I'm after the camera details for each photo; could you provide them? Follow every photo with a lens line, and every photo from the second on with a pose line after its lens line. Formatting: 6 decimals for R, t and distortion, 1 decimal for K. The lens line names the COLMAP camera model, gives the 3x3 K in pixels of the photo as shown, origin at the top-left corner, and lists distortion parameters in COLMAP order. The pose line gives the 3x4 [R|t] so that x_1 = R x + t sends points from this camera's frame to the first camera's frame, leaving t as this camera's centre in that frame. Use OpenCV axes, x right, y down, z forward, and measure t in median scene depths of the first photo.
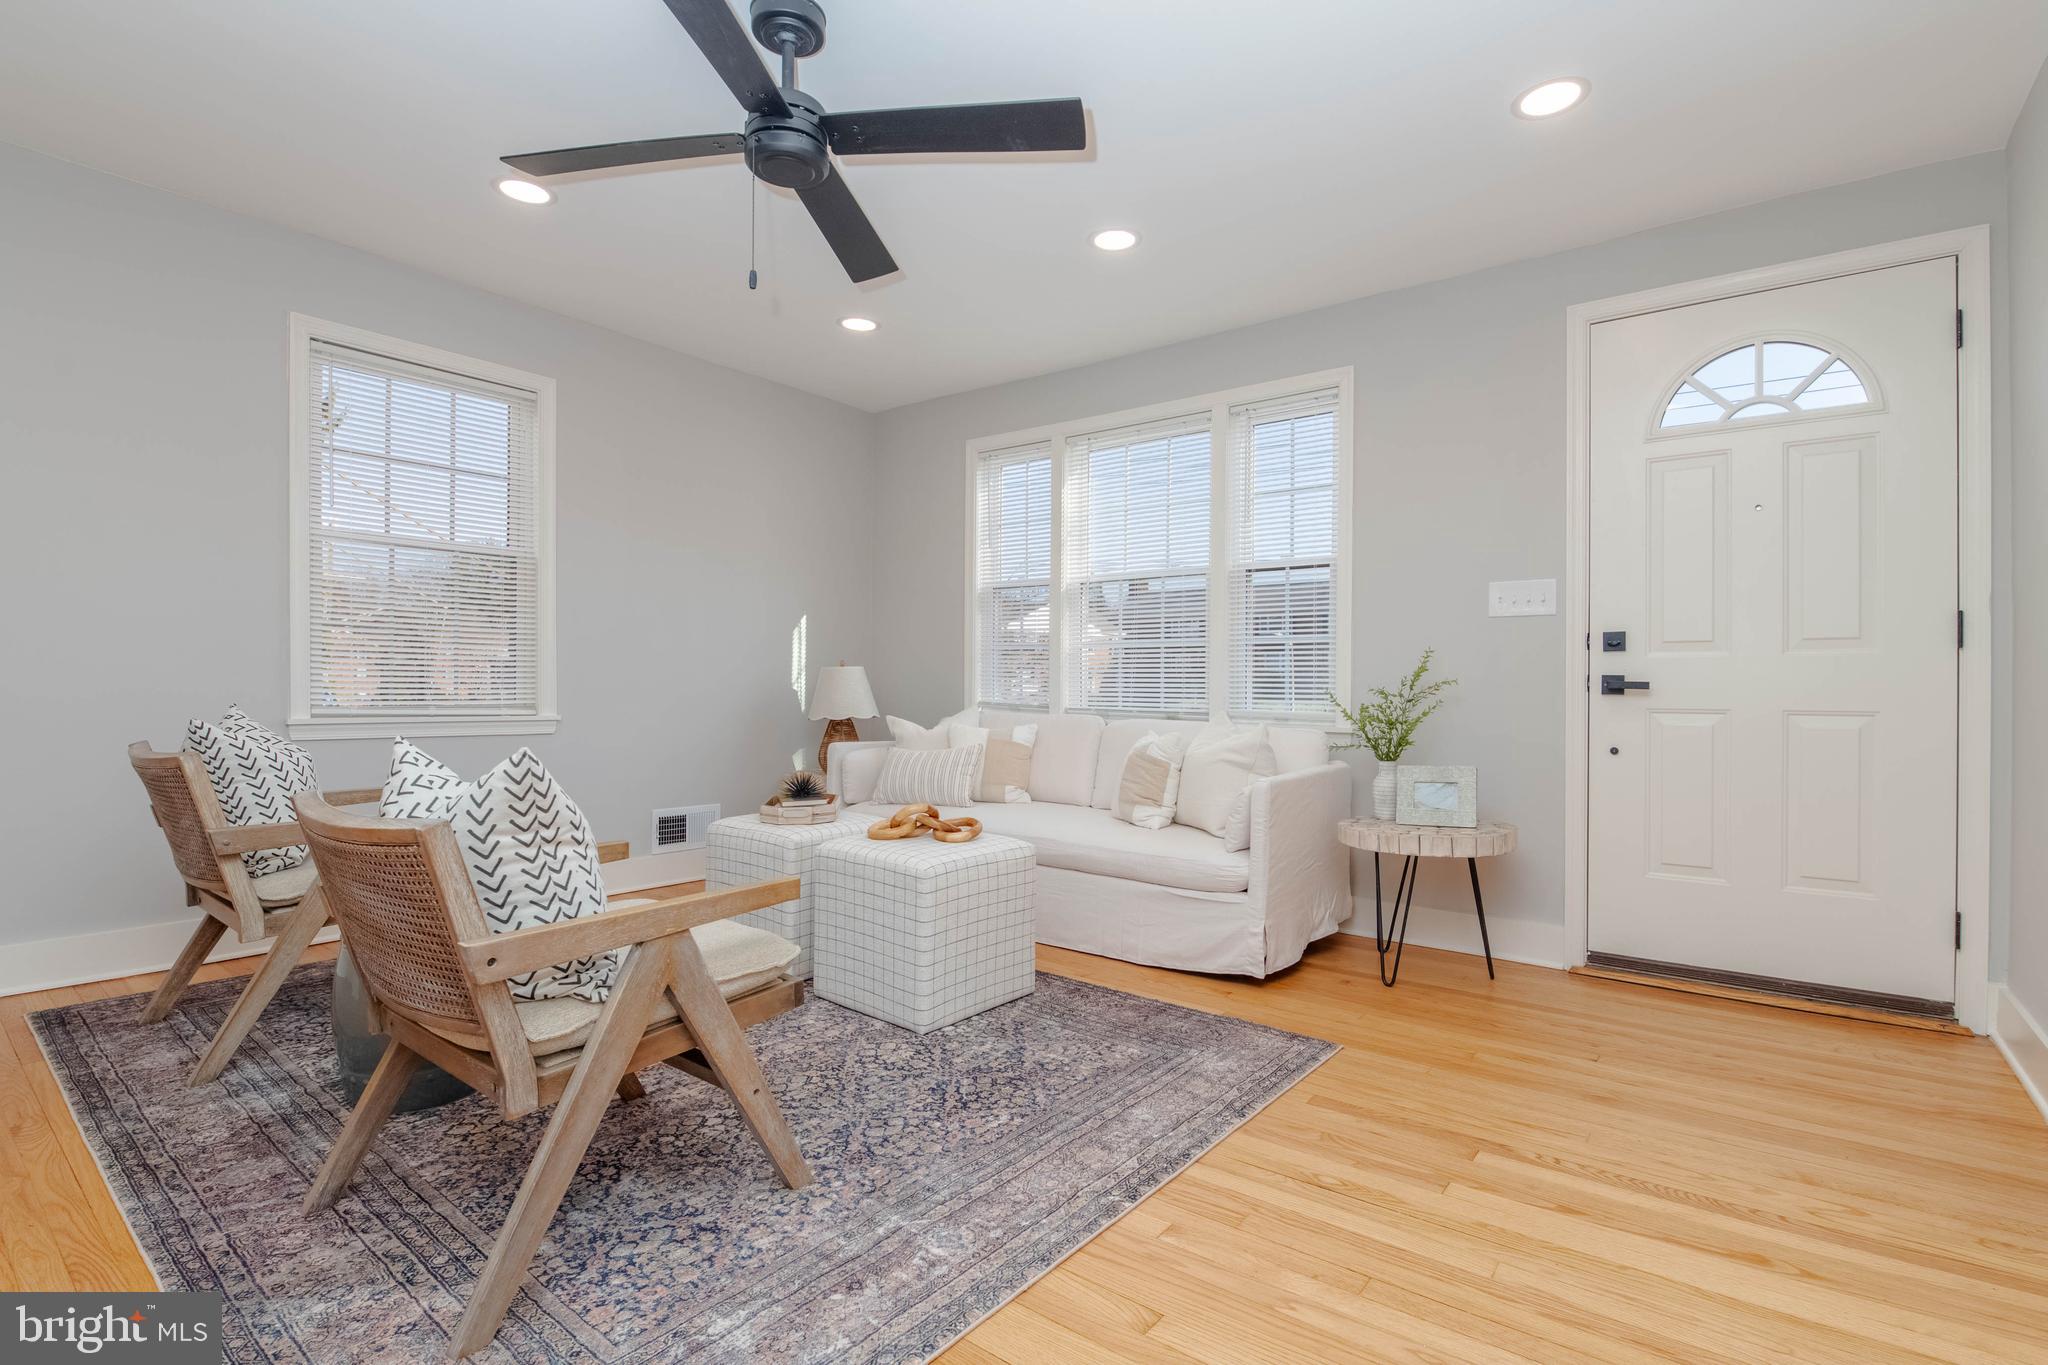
lens RADIAL K [[983.9, 0, 1024.9], [0, 983.9, 687.7], [0, 0, 1]] dist [-0.003588, -0.002006]
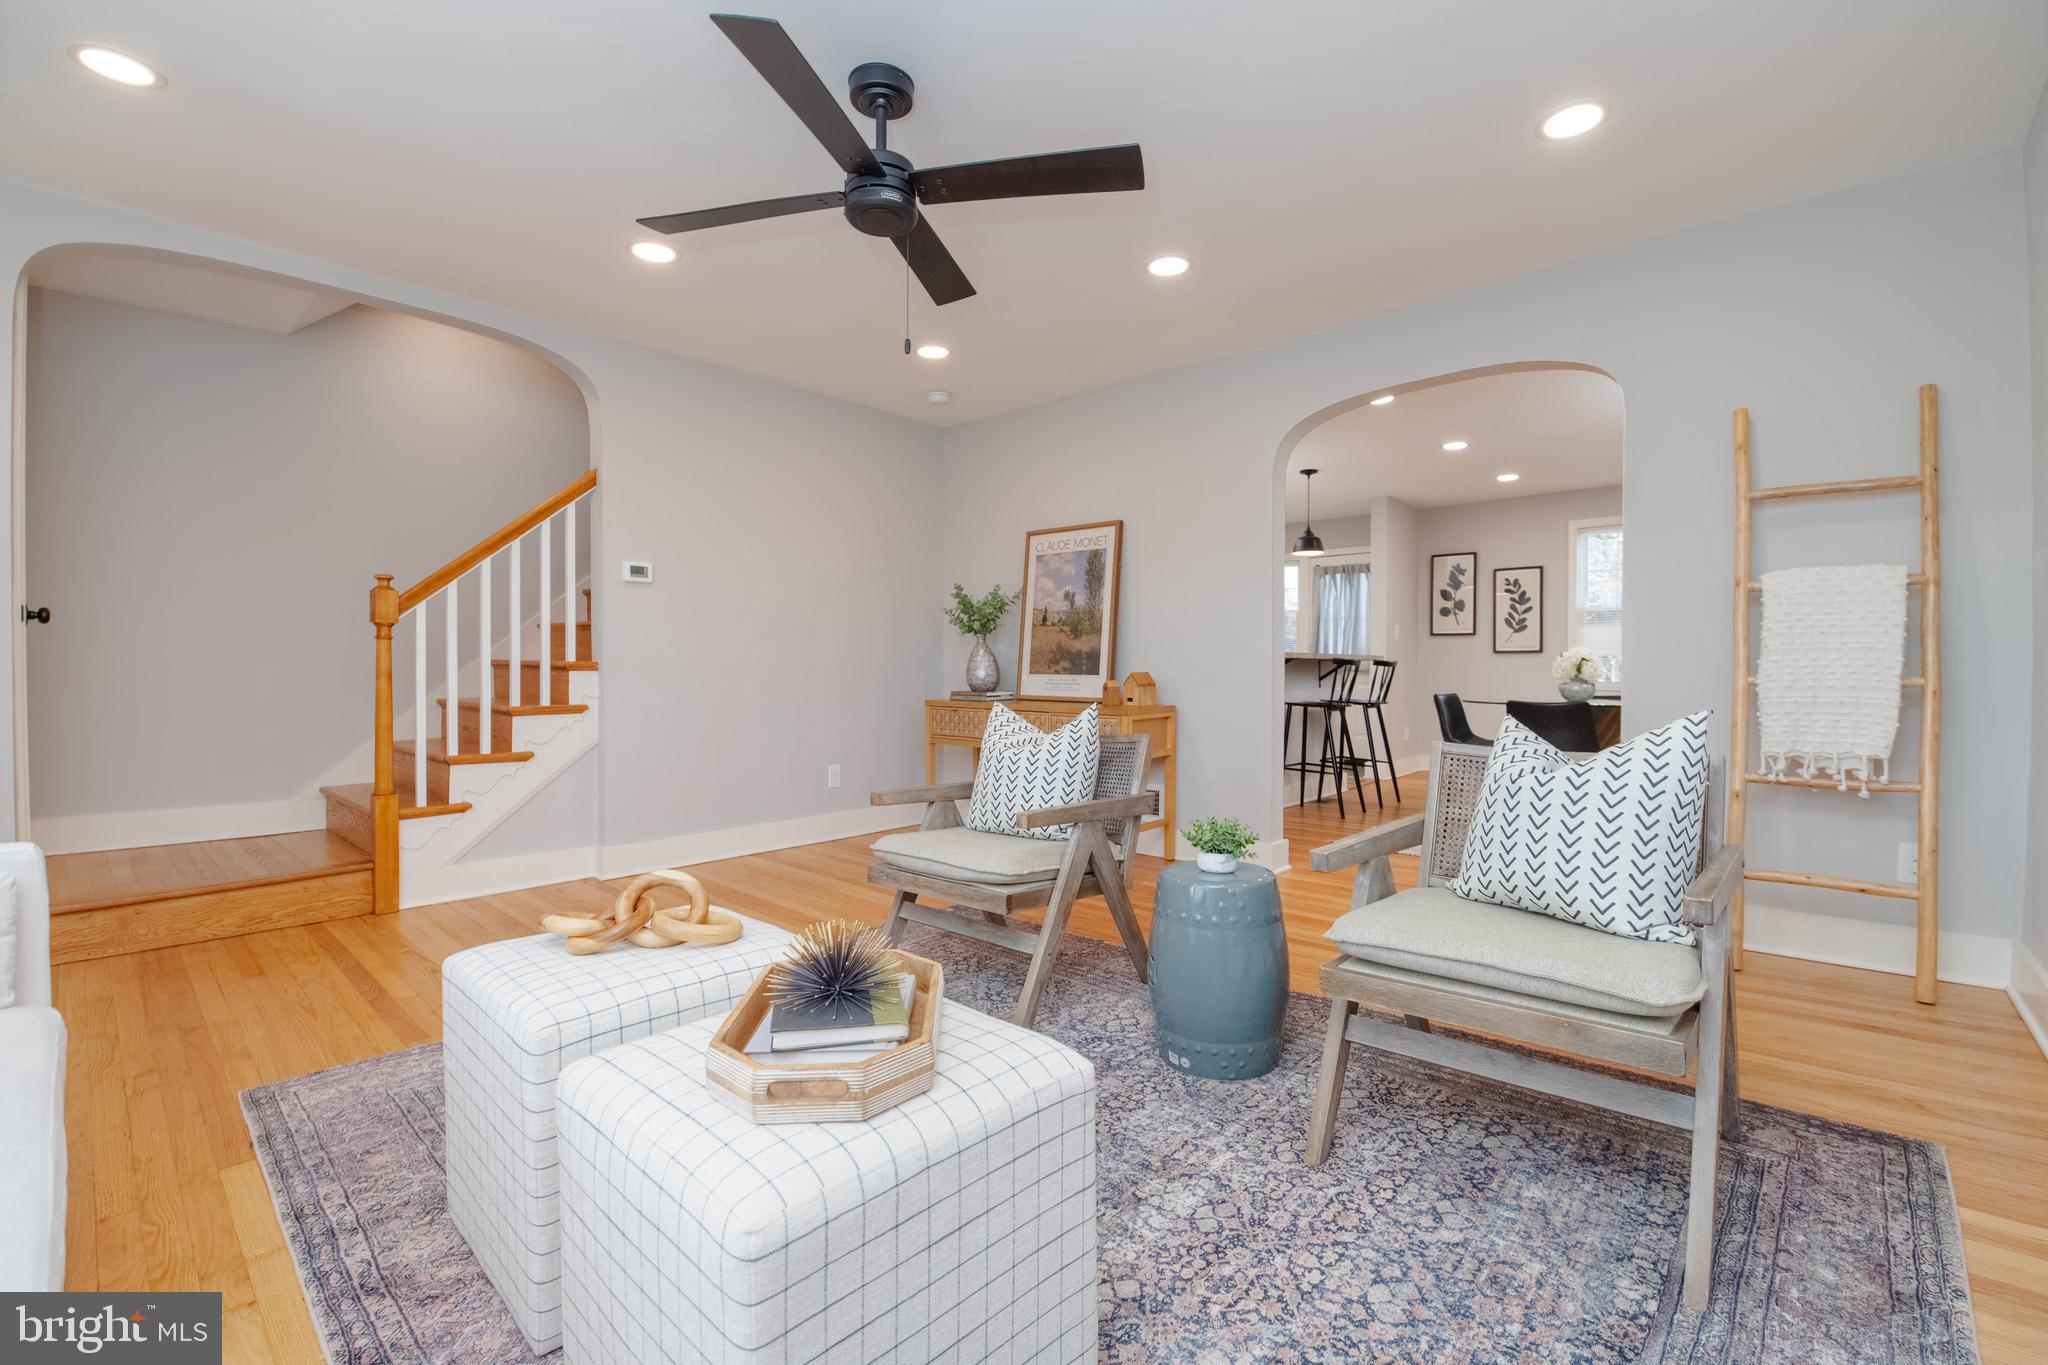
lens RADIAL K [[862.4, 0, 1026.1], [0, 862.4, 669.2], [0, 0, 1]] dist [-0.009055, -0.001305]
pose [[-0.997512, -0.003764, 0.070400, -0.447771], [-0.003532, 0.999988, 0.003419, -0.012460], [-0.070412, 0.003162, -0.997513, 1.840130]]
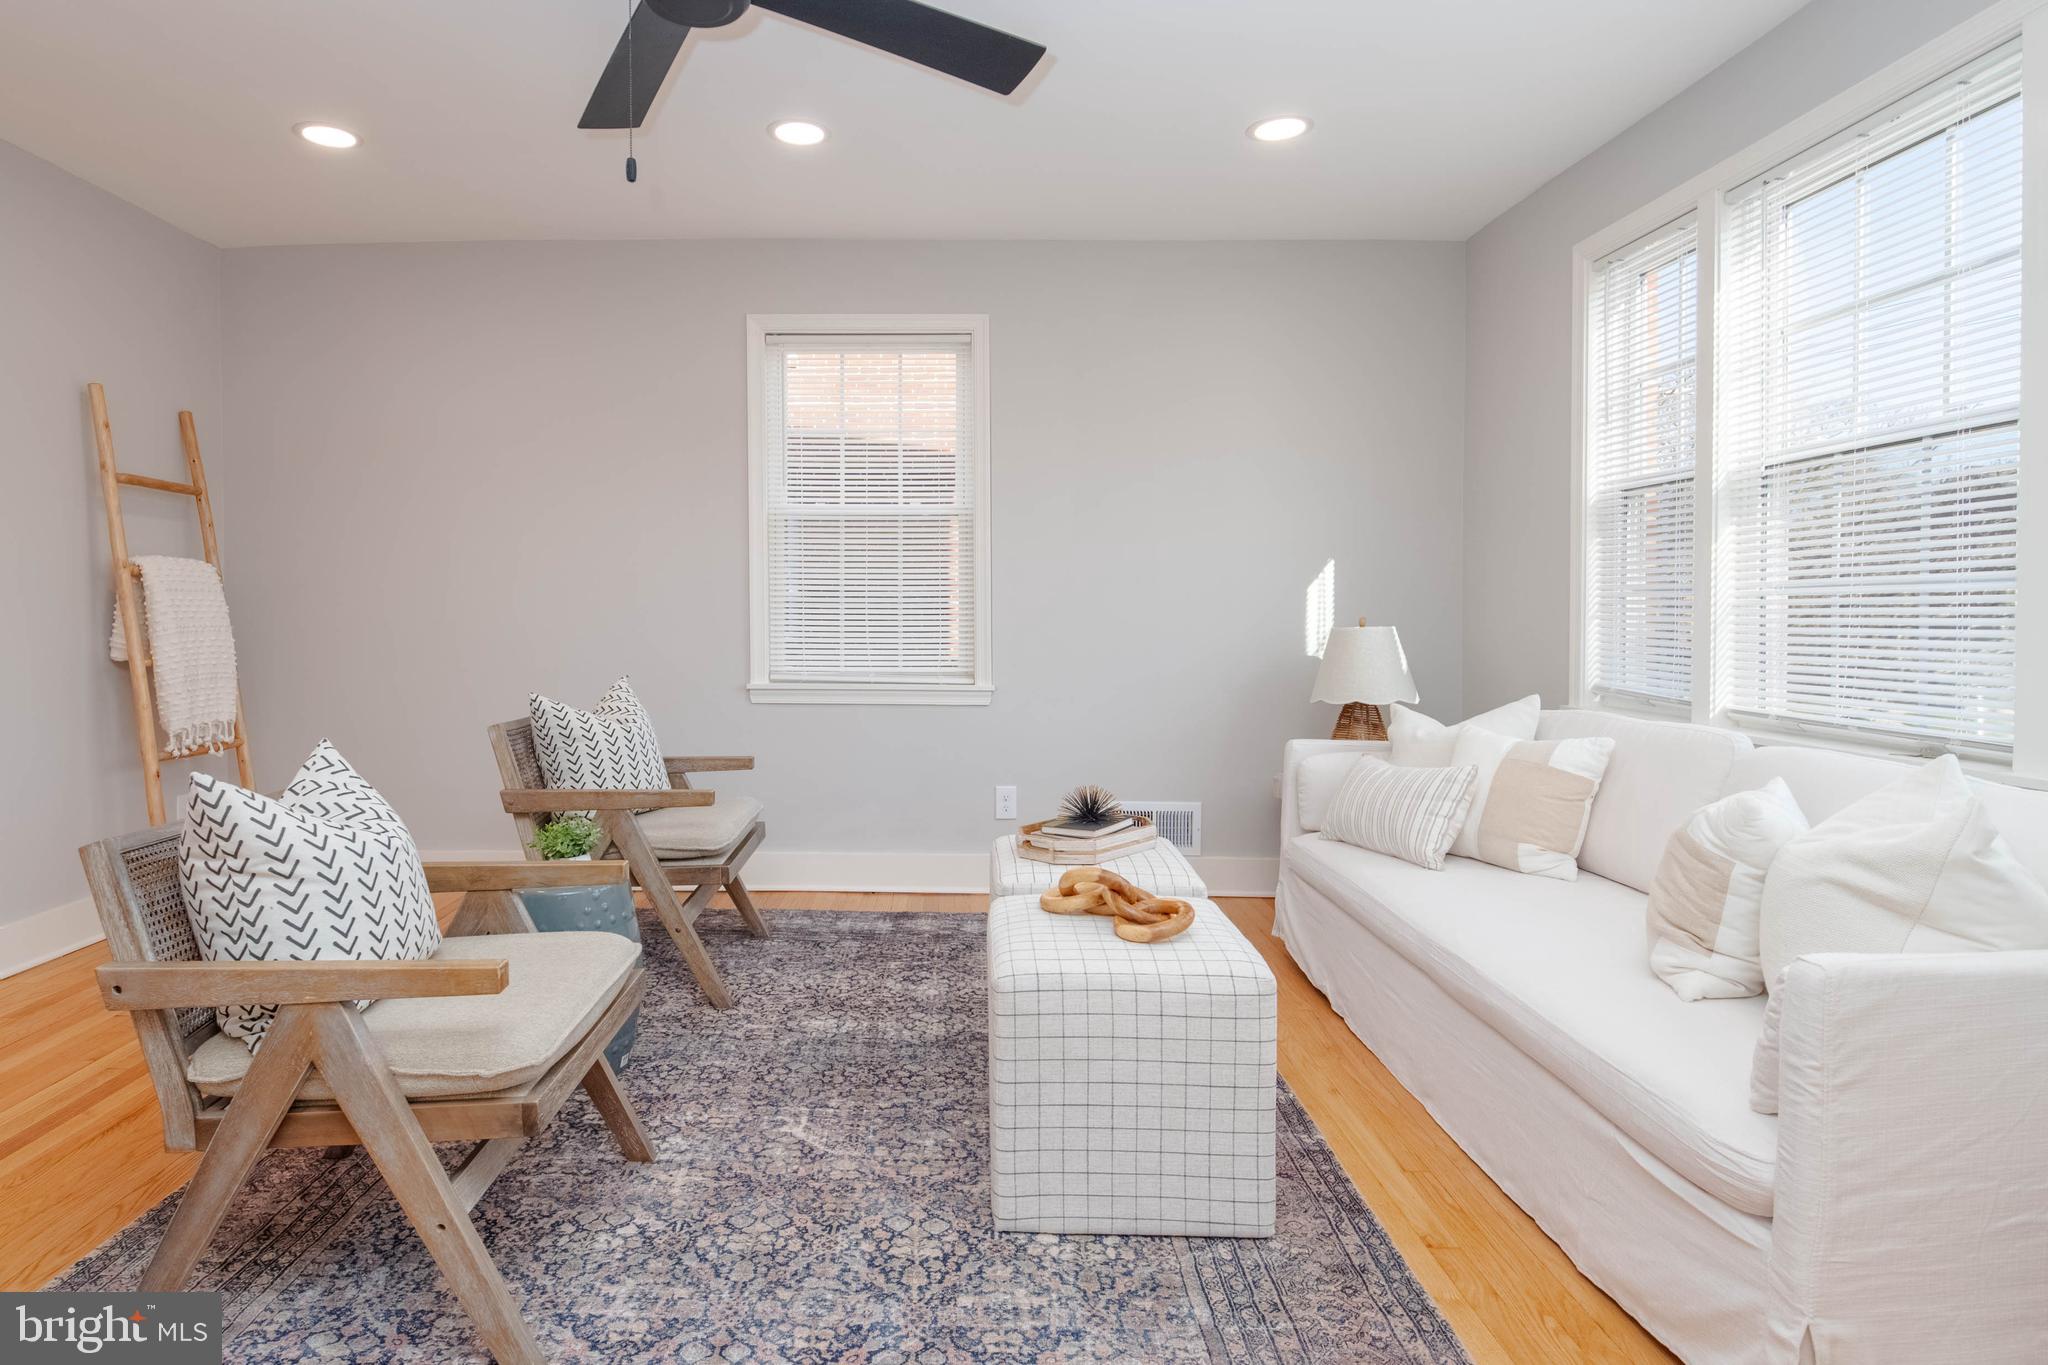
lens RADIAL K [[1081.0, 0, 913.5], [0, 1081.0, 626.0], [0, 0, 1]] dist [-0.001223, -0.005598]
pose [[0.593772, 0.002552, -0.804629, 0.477869], [0.002871, 0.999982, 0.005290, -0.054400], [0.804628, -0.005451, 0.593754, 0.589619]]
